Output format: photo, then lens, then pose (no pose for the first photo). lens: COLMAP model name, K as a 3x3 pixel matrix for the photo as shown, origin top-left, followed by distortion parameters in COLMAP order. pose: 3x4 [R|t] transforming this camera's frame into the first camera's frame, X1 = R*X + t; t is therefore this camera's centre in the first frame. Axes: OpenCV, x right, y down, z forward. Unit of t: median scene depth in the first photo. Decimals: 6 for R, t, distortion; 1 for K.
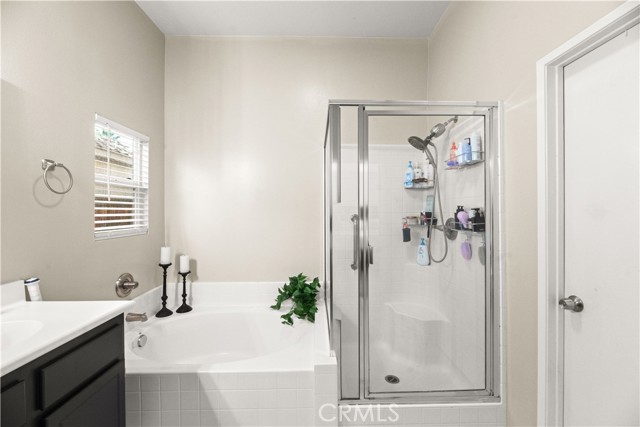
lens RADIAL K [[258.5, 0, 321.7], [0, 258.5, 211.8], [0, 0, 1]] dist [0.000502, -0.004339]
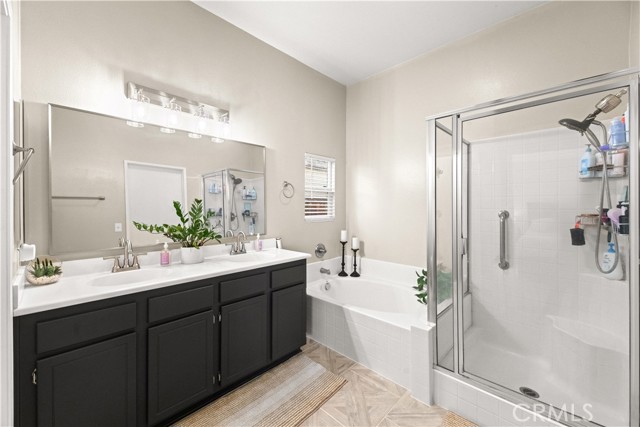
lens RADIAL K [[251.9, 0, 318.8], [0, 251.9, 207.9], [0, 0, 1]] dist [0.001700, 0.000130]
pose [[0.703957, 0.006953, -0.710209, 0.340233], [-0.003208, 0.999973, 0.006610, -0.003562], [0.710236, -0.002374, 0.703960, -0.136349]]
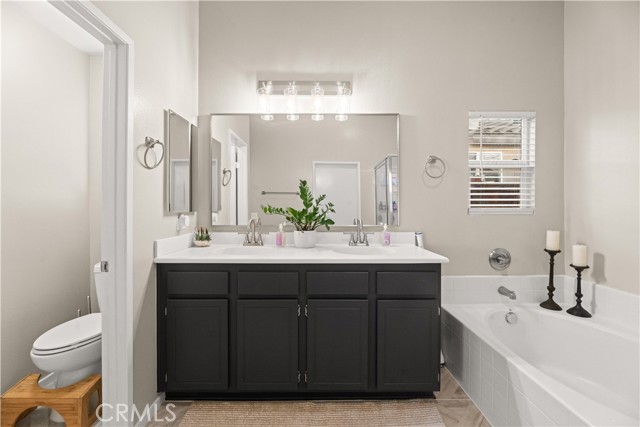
lens RADIAL K [[256.0, 0, 318.8], [0, 256.0, 209.0], [0, 0, 1]] dist [-0.015545, -0.000062]
pose [[-0.015532, 0.011370, -0.999815, 0.265878], [-0.001335, 0.999934, 0.011392, 0.055479], [0.999878, 0.001512, -0.015516, 0.228729]]
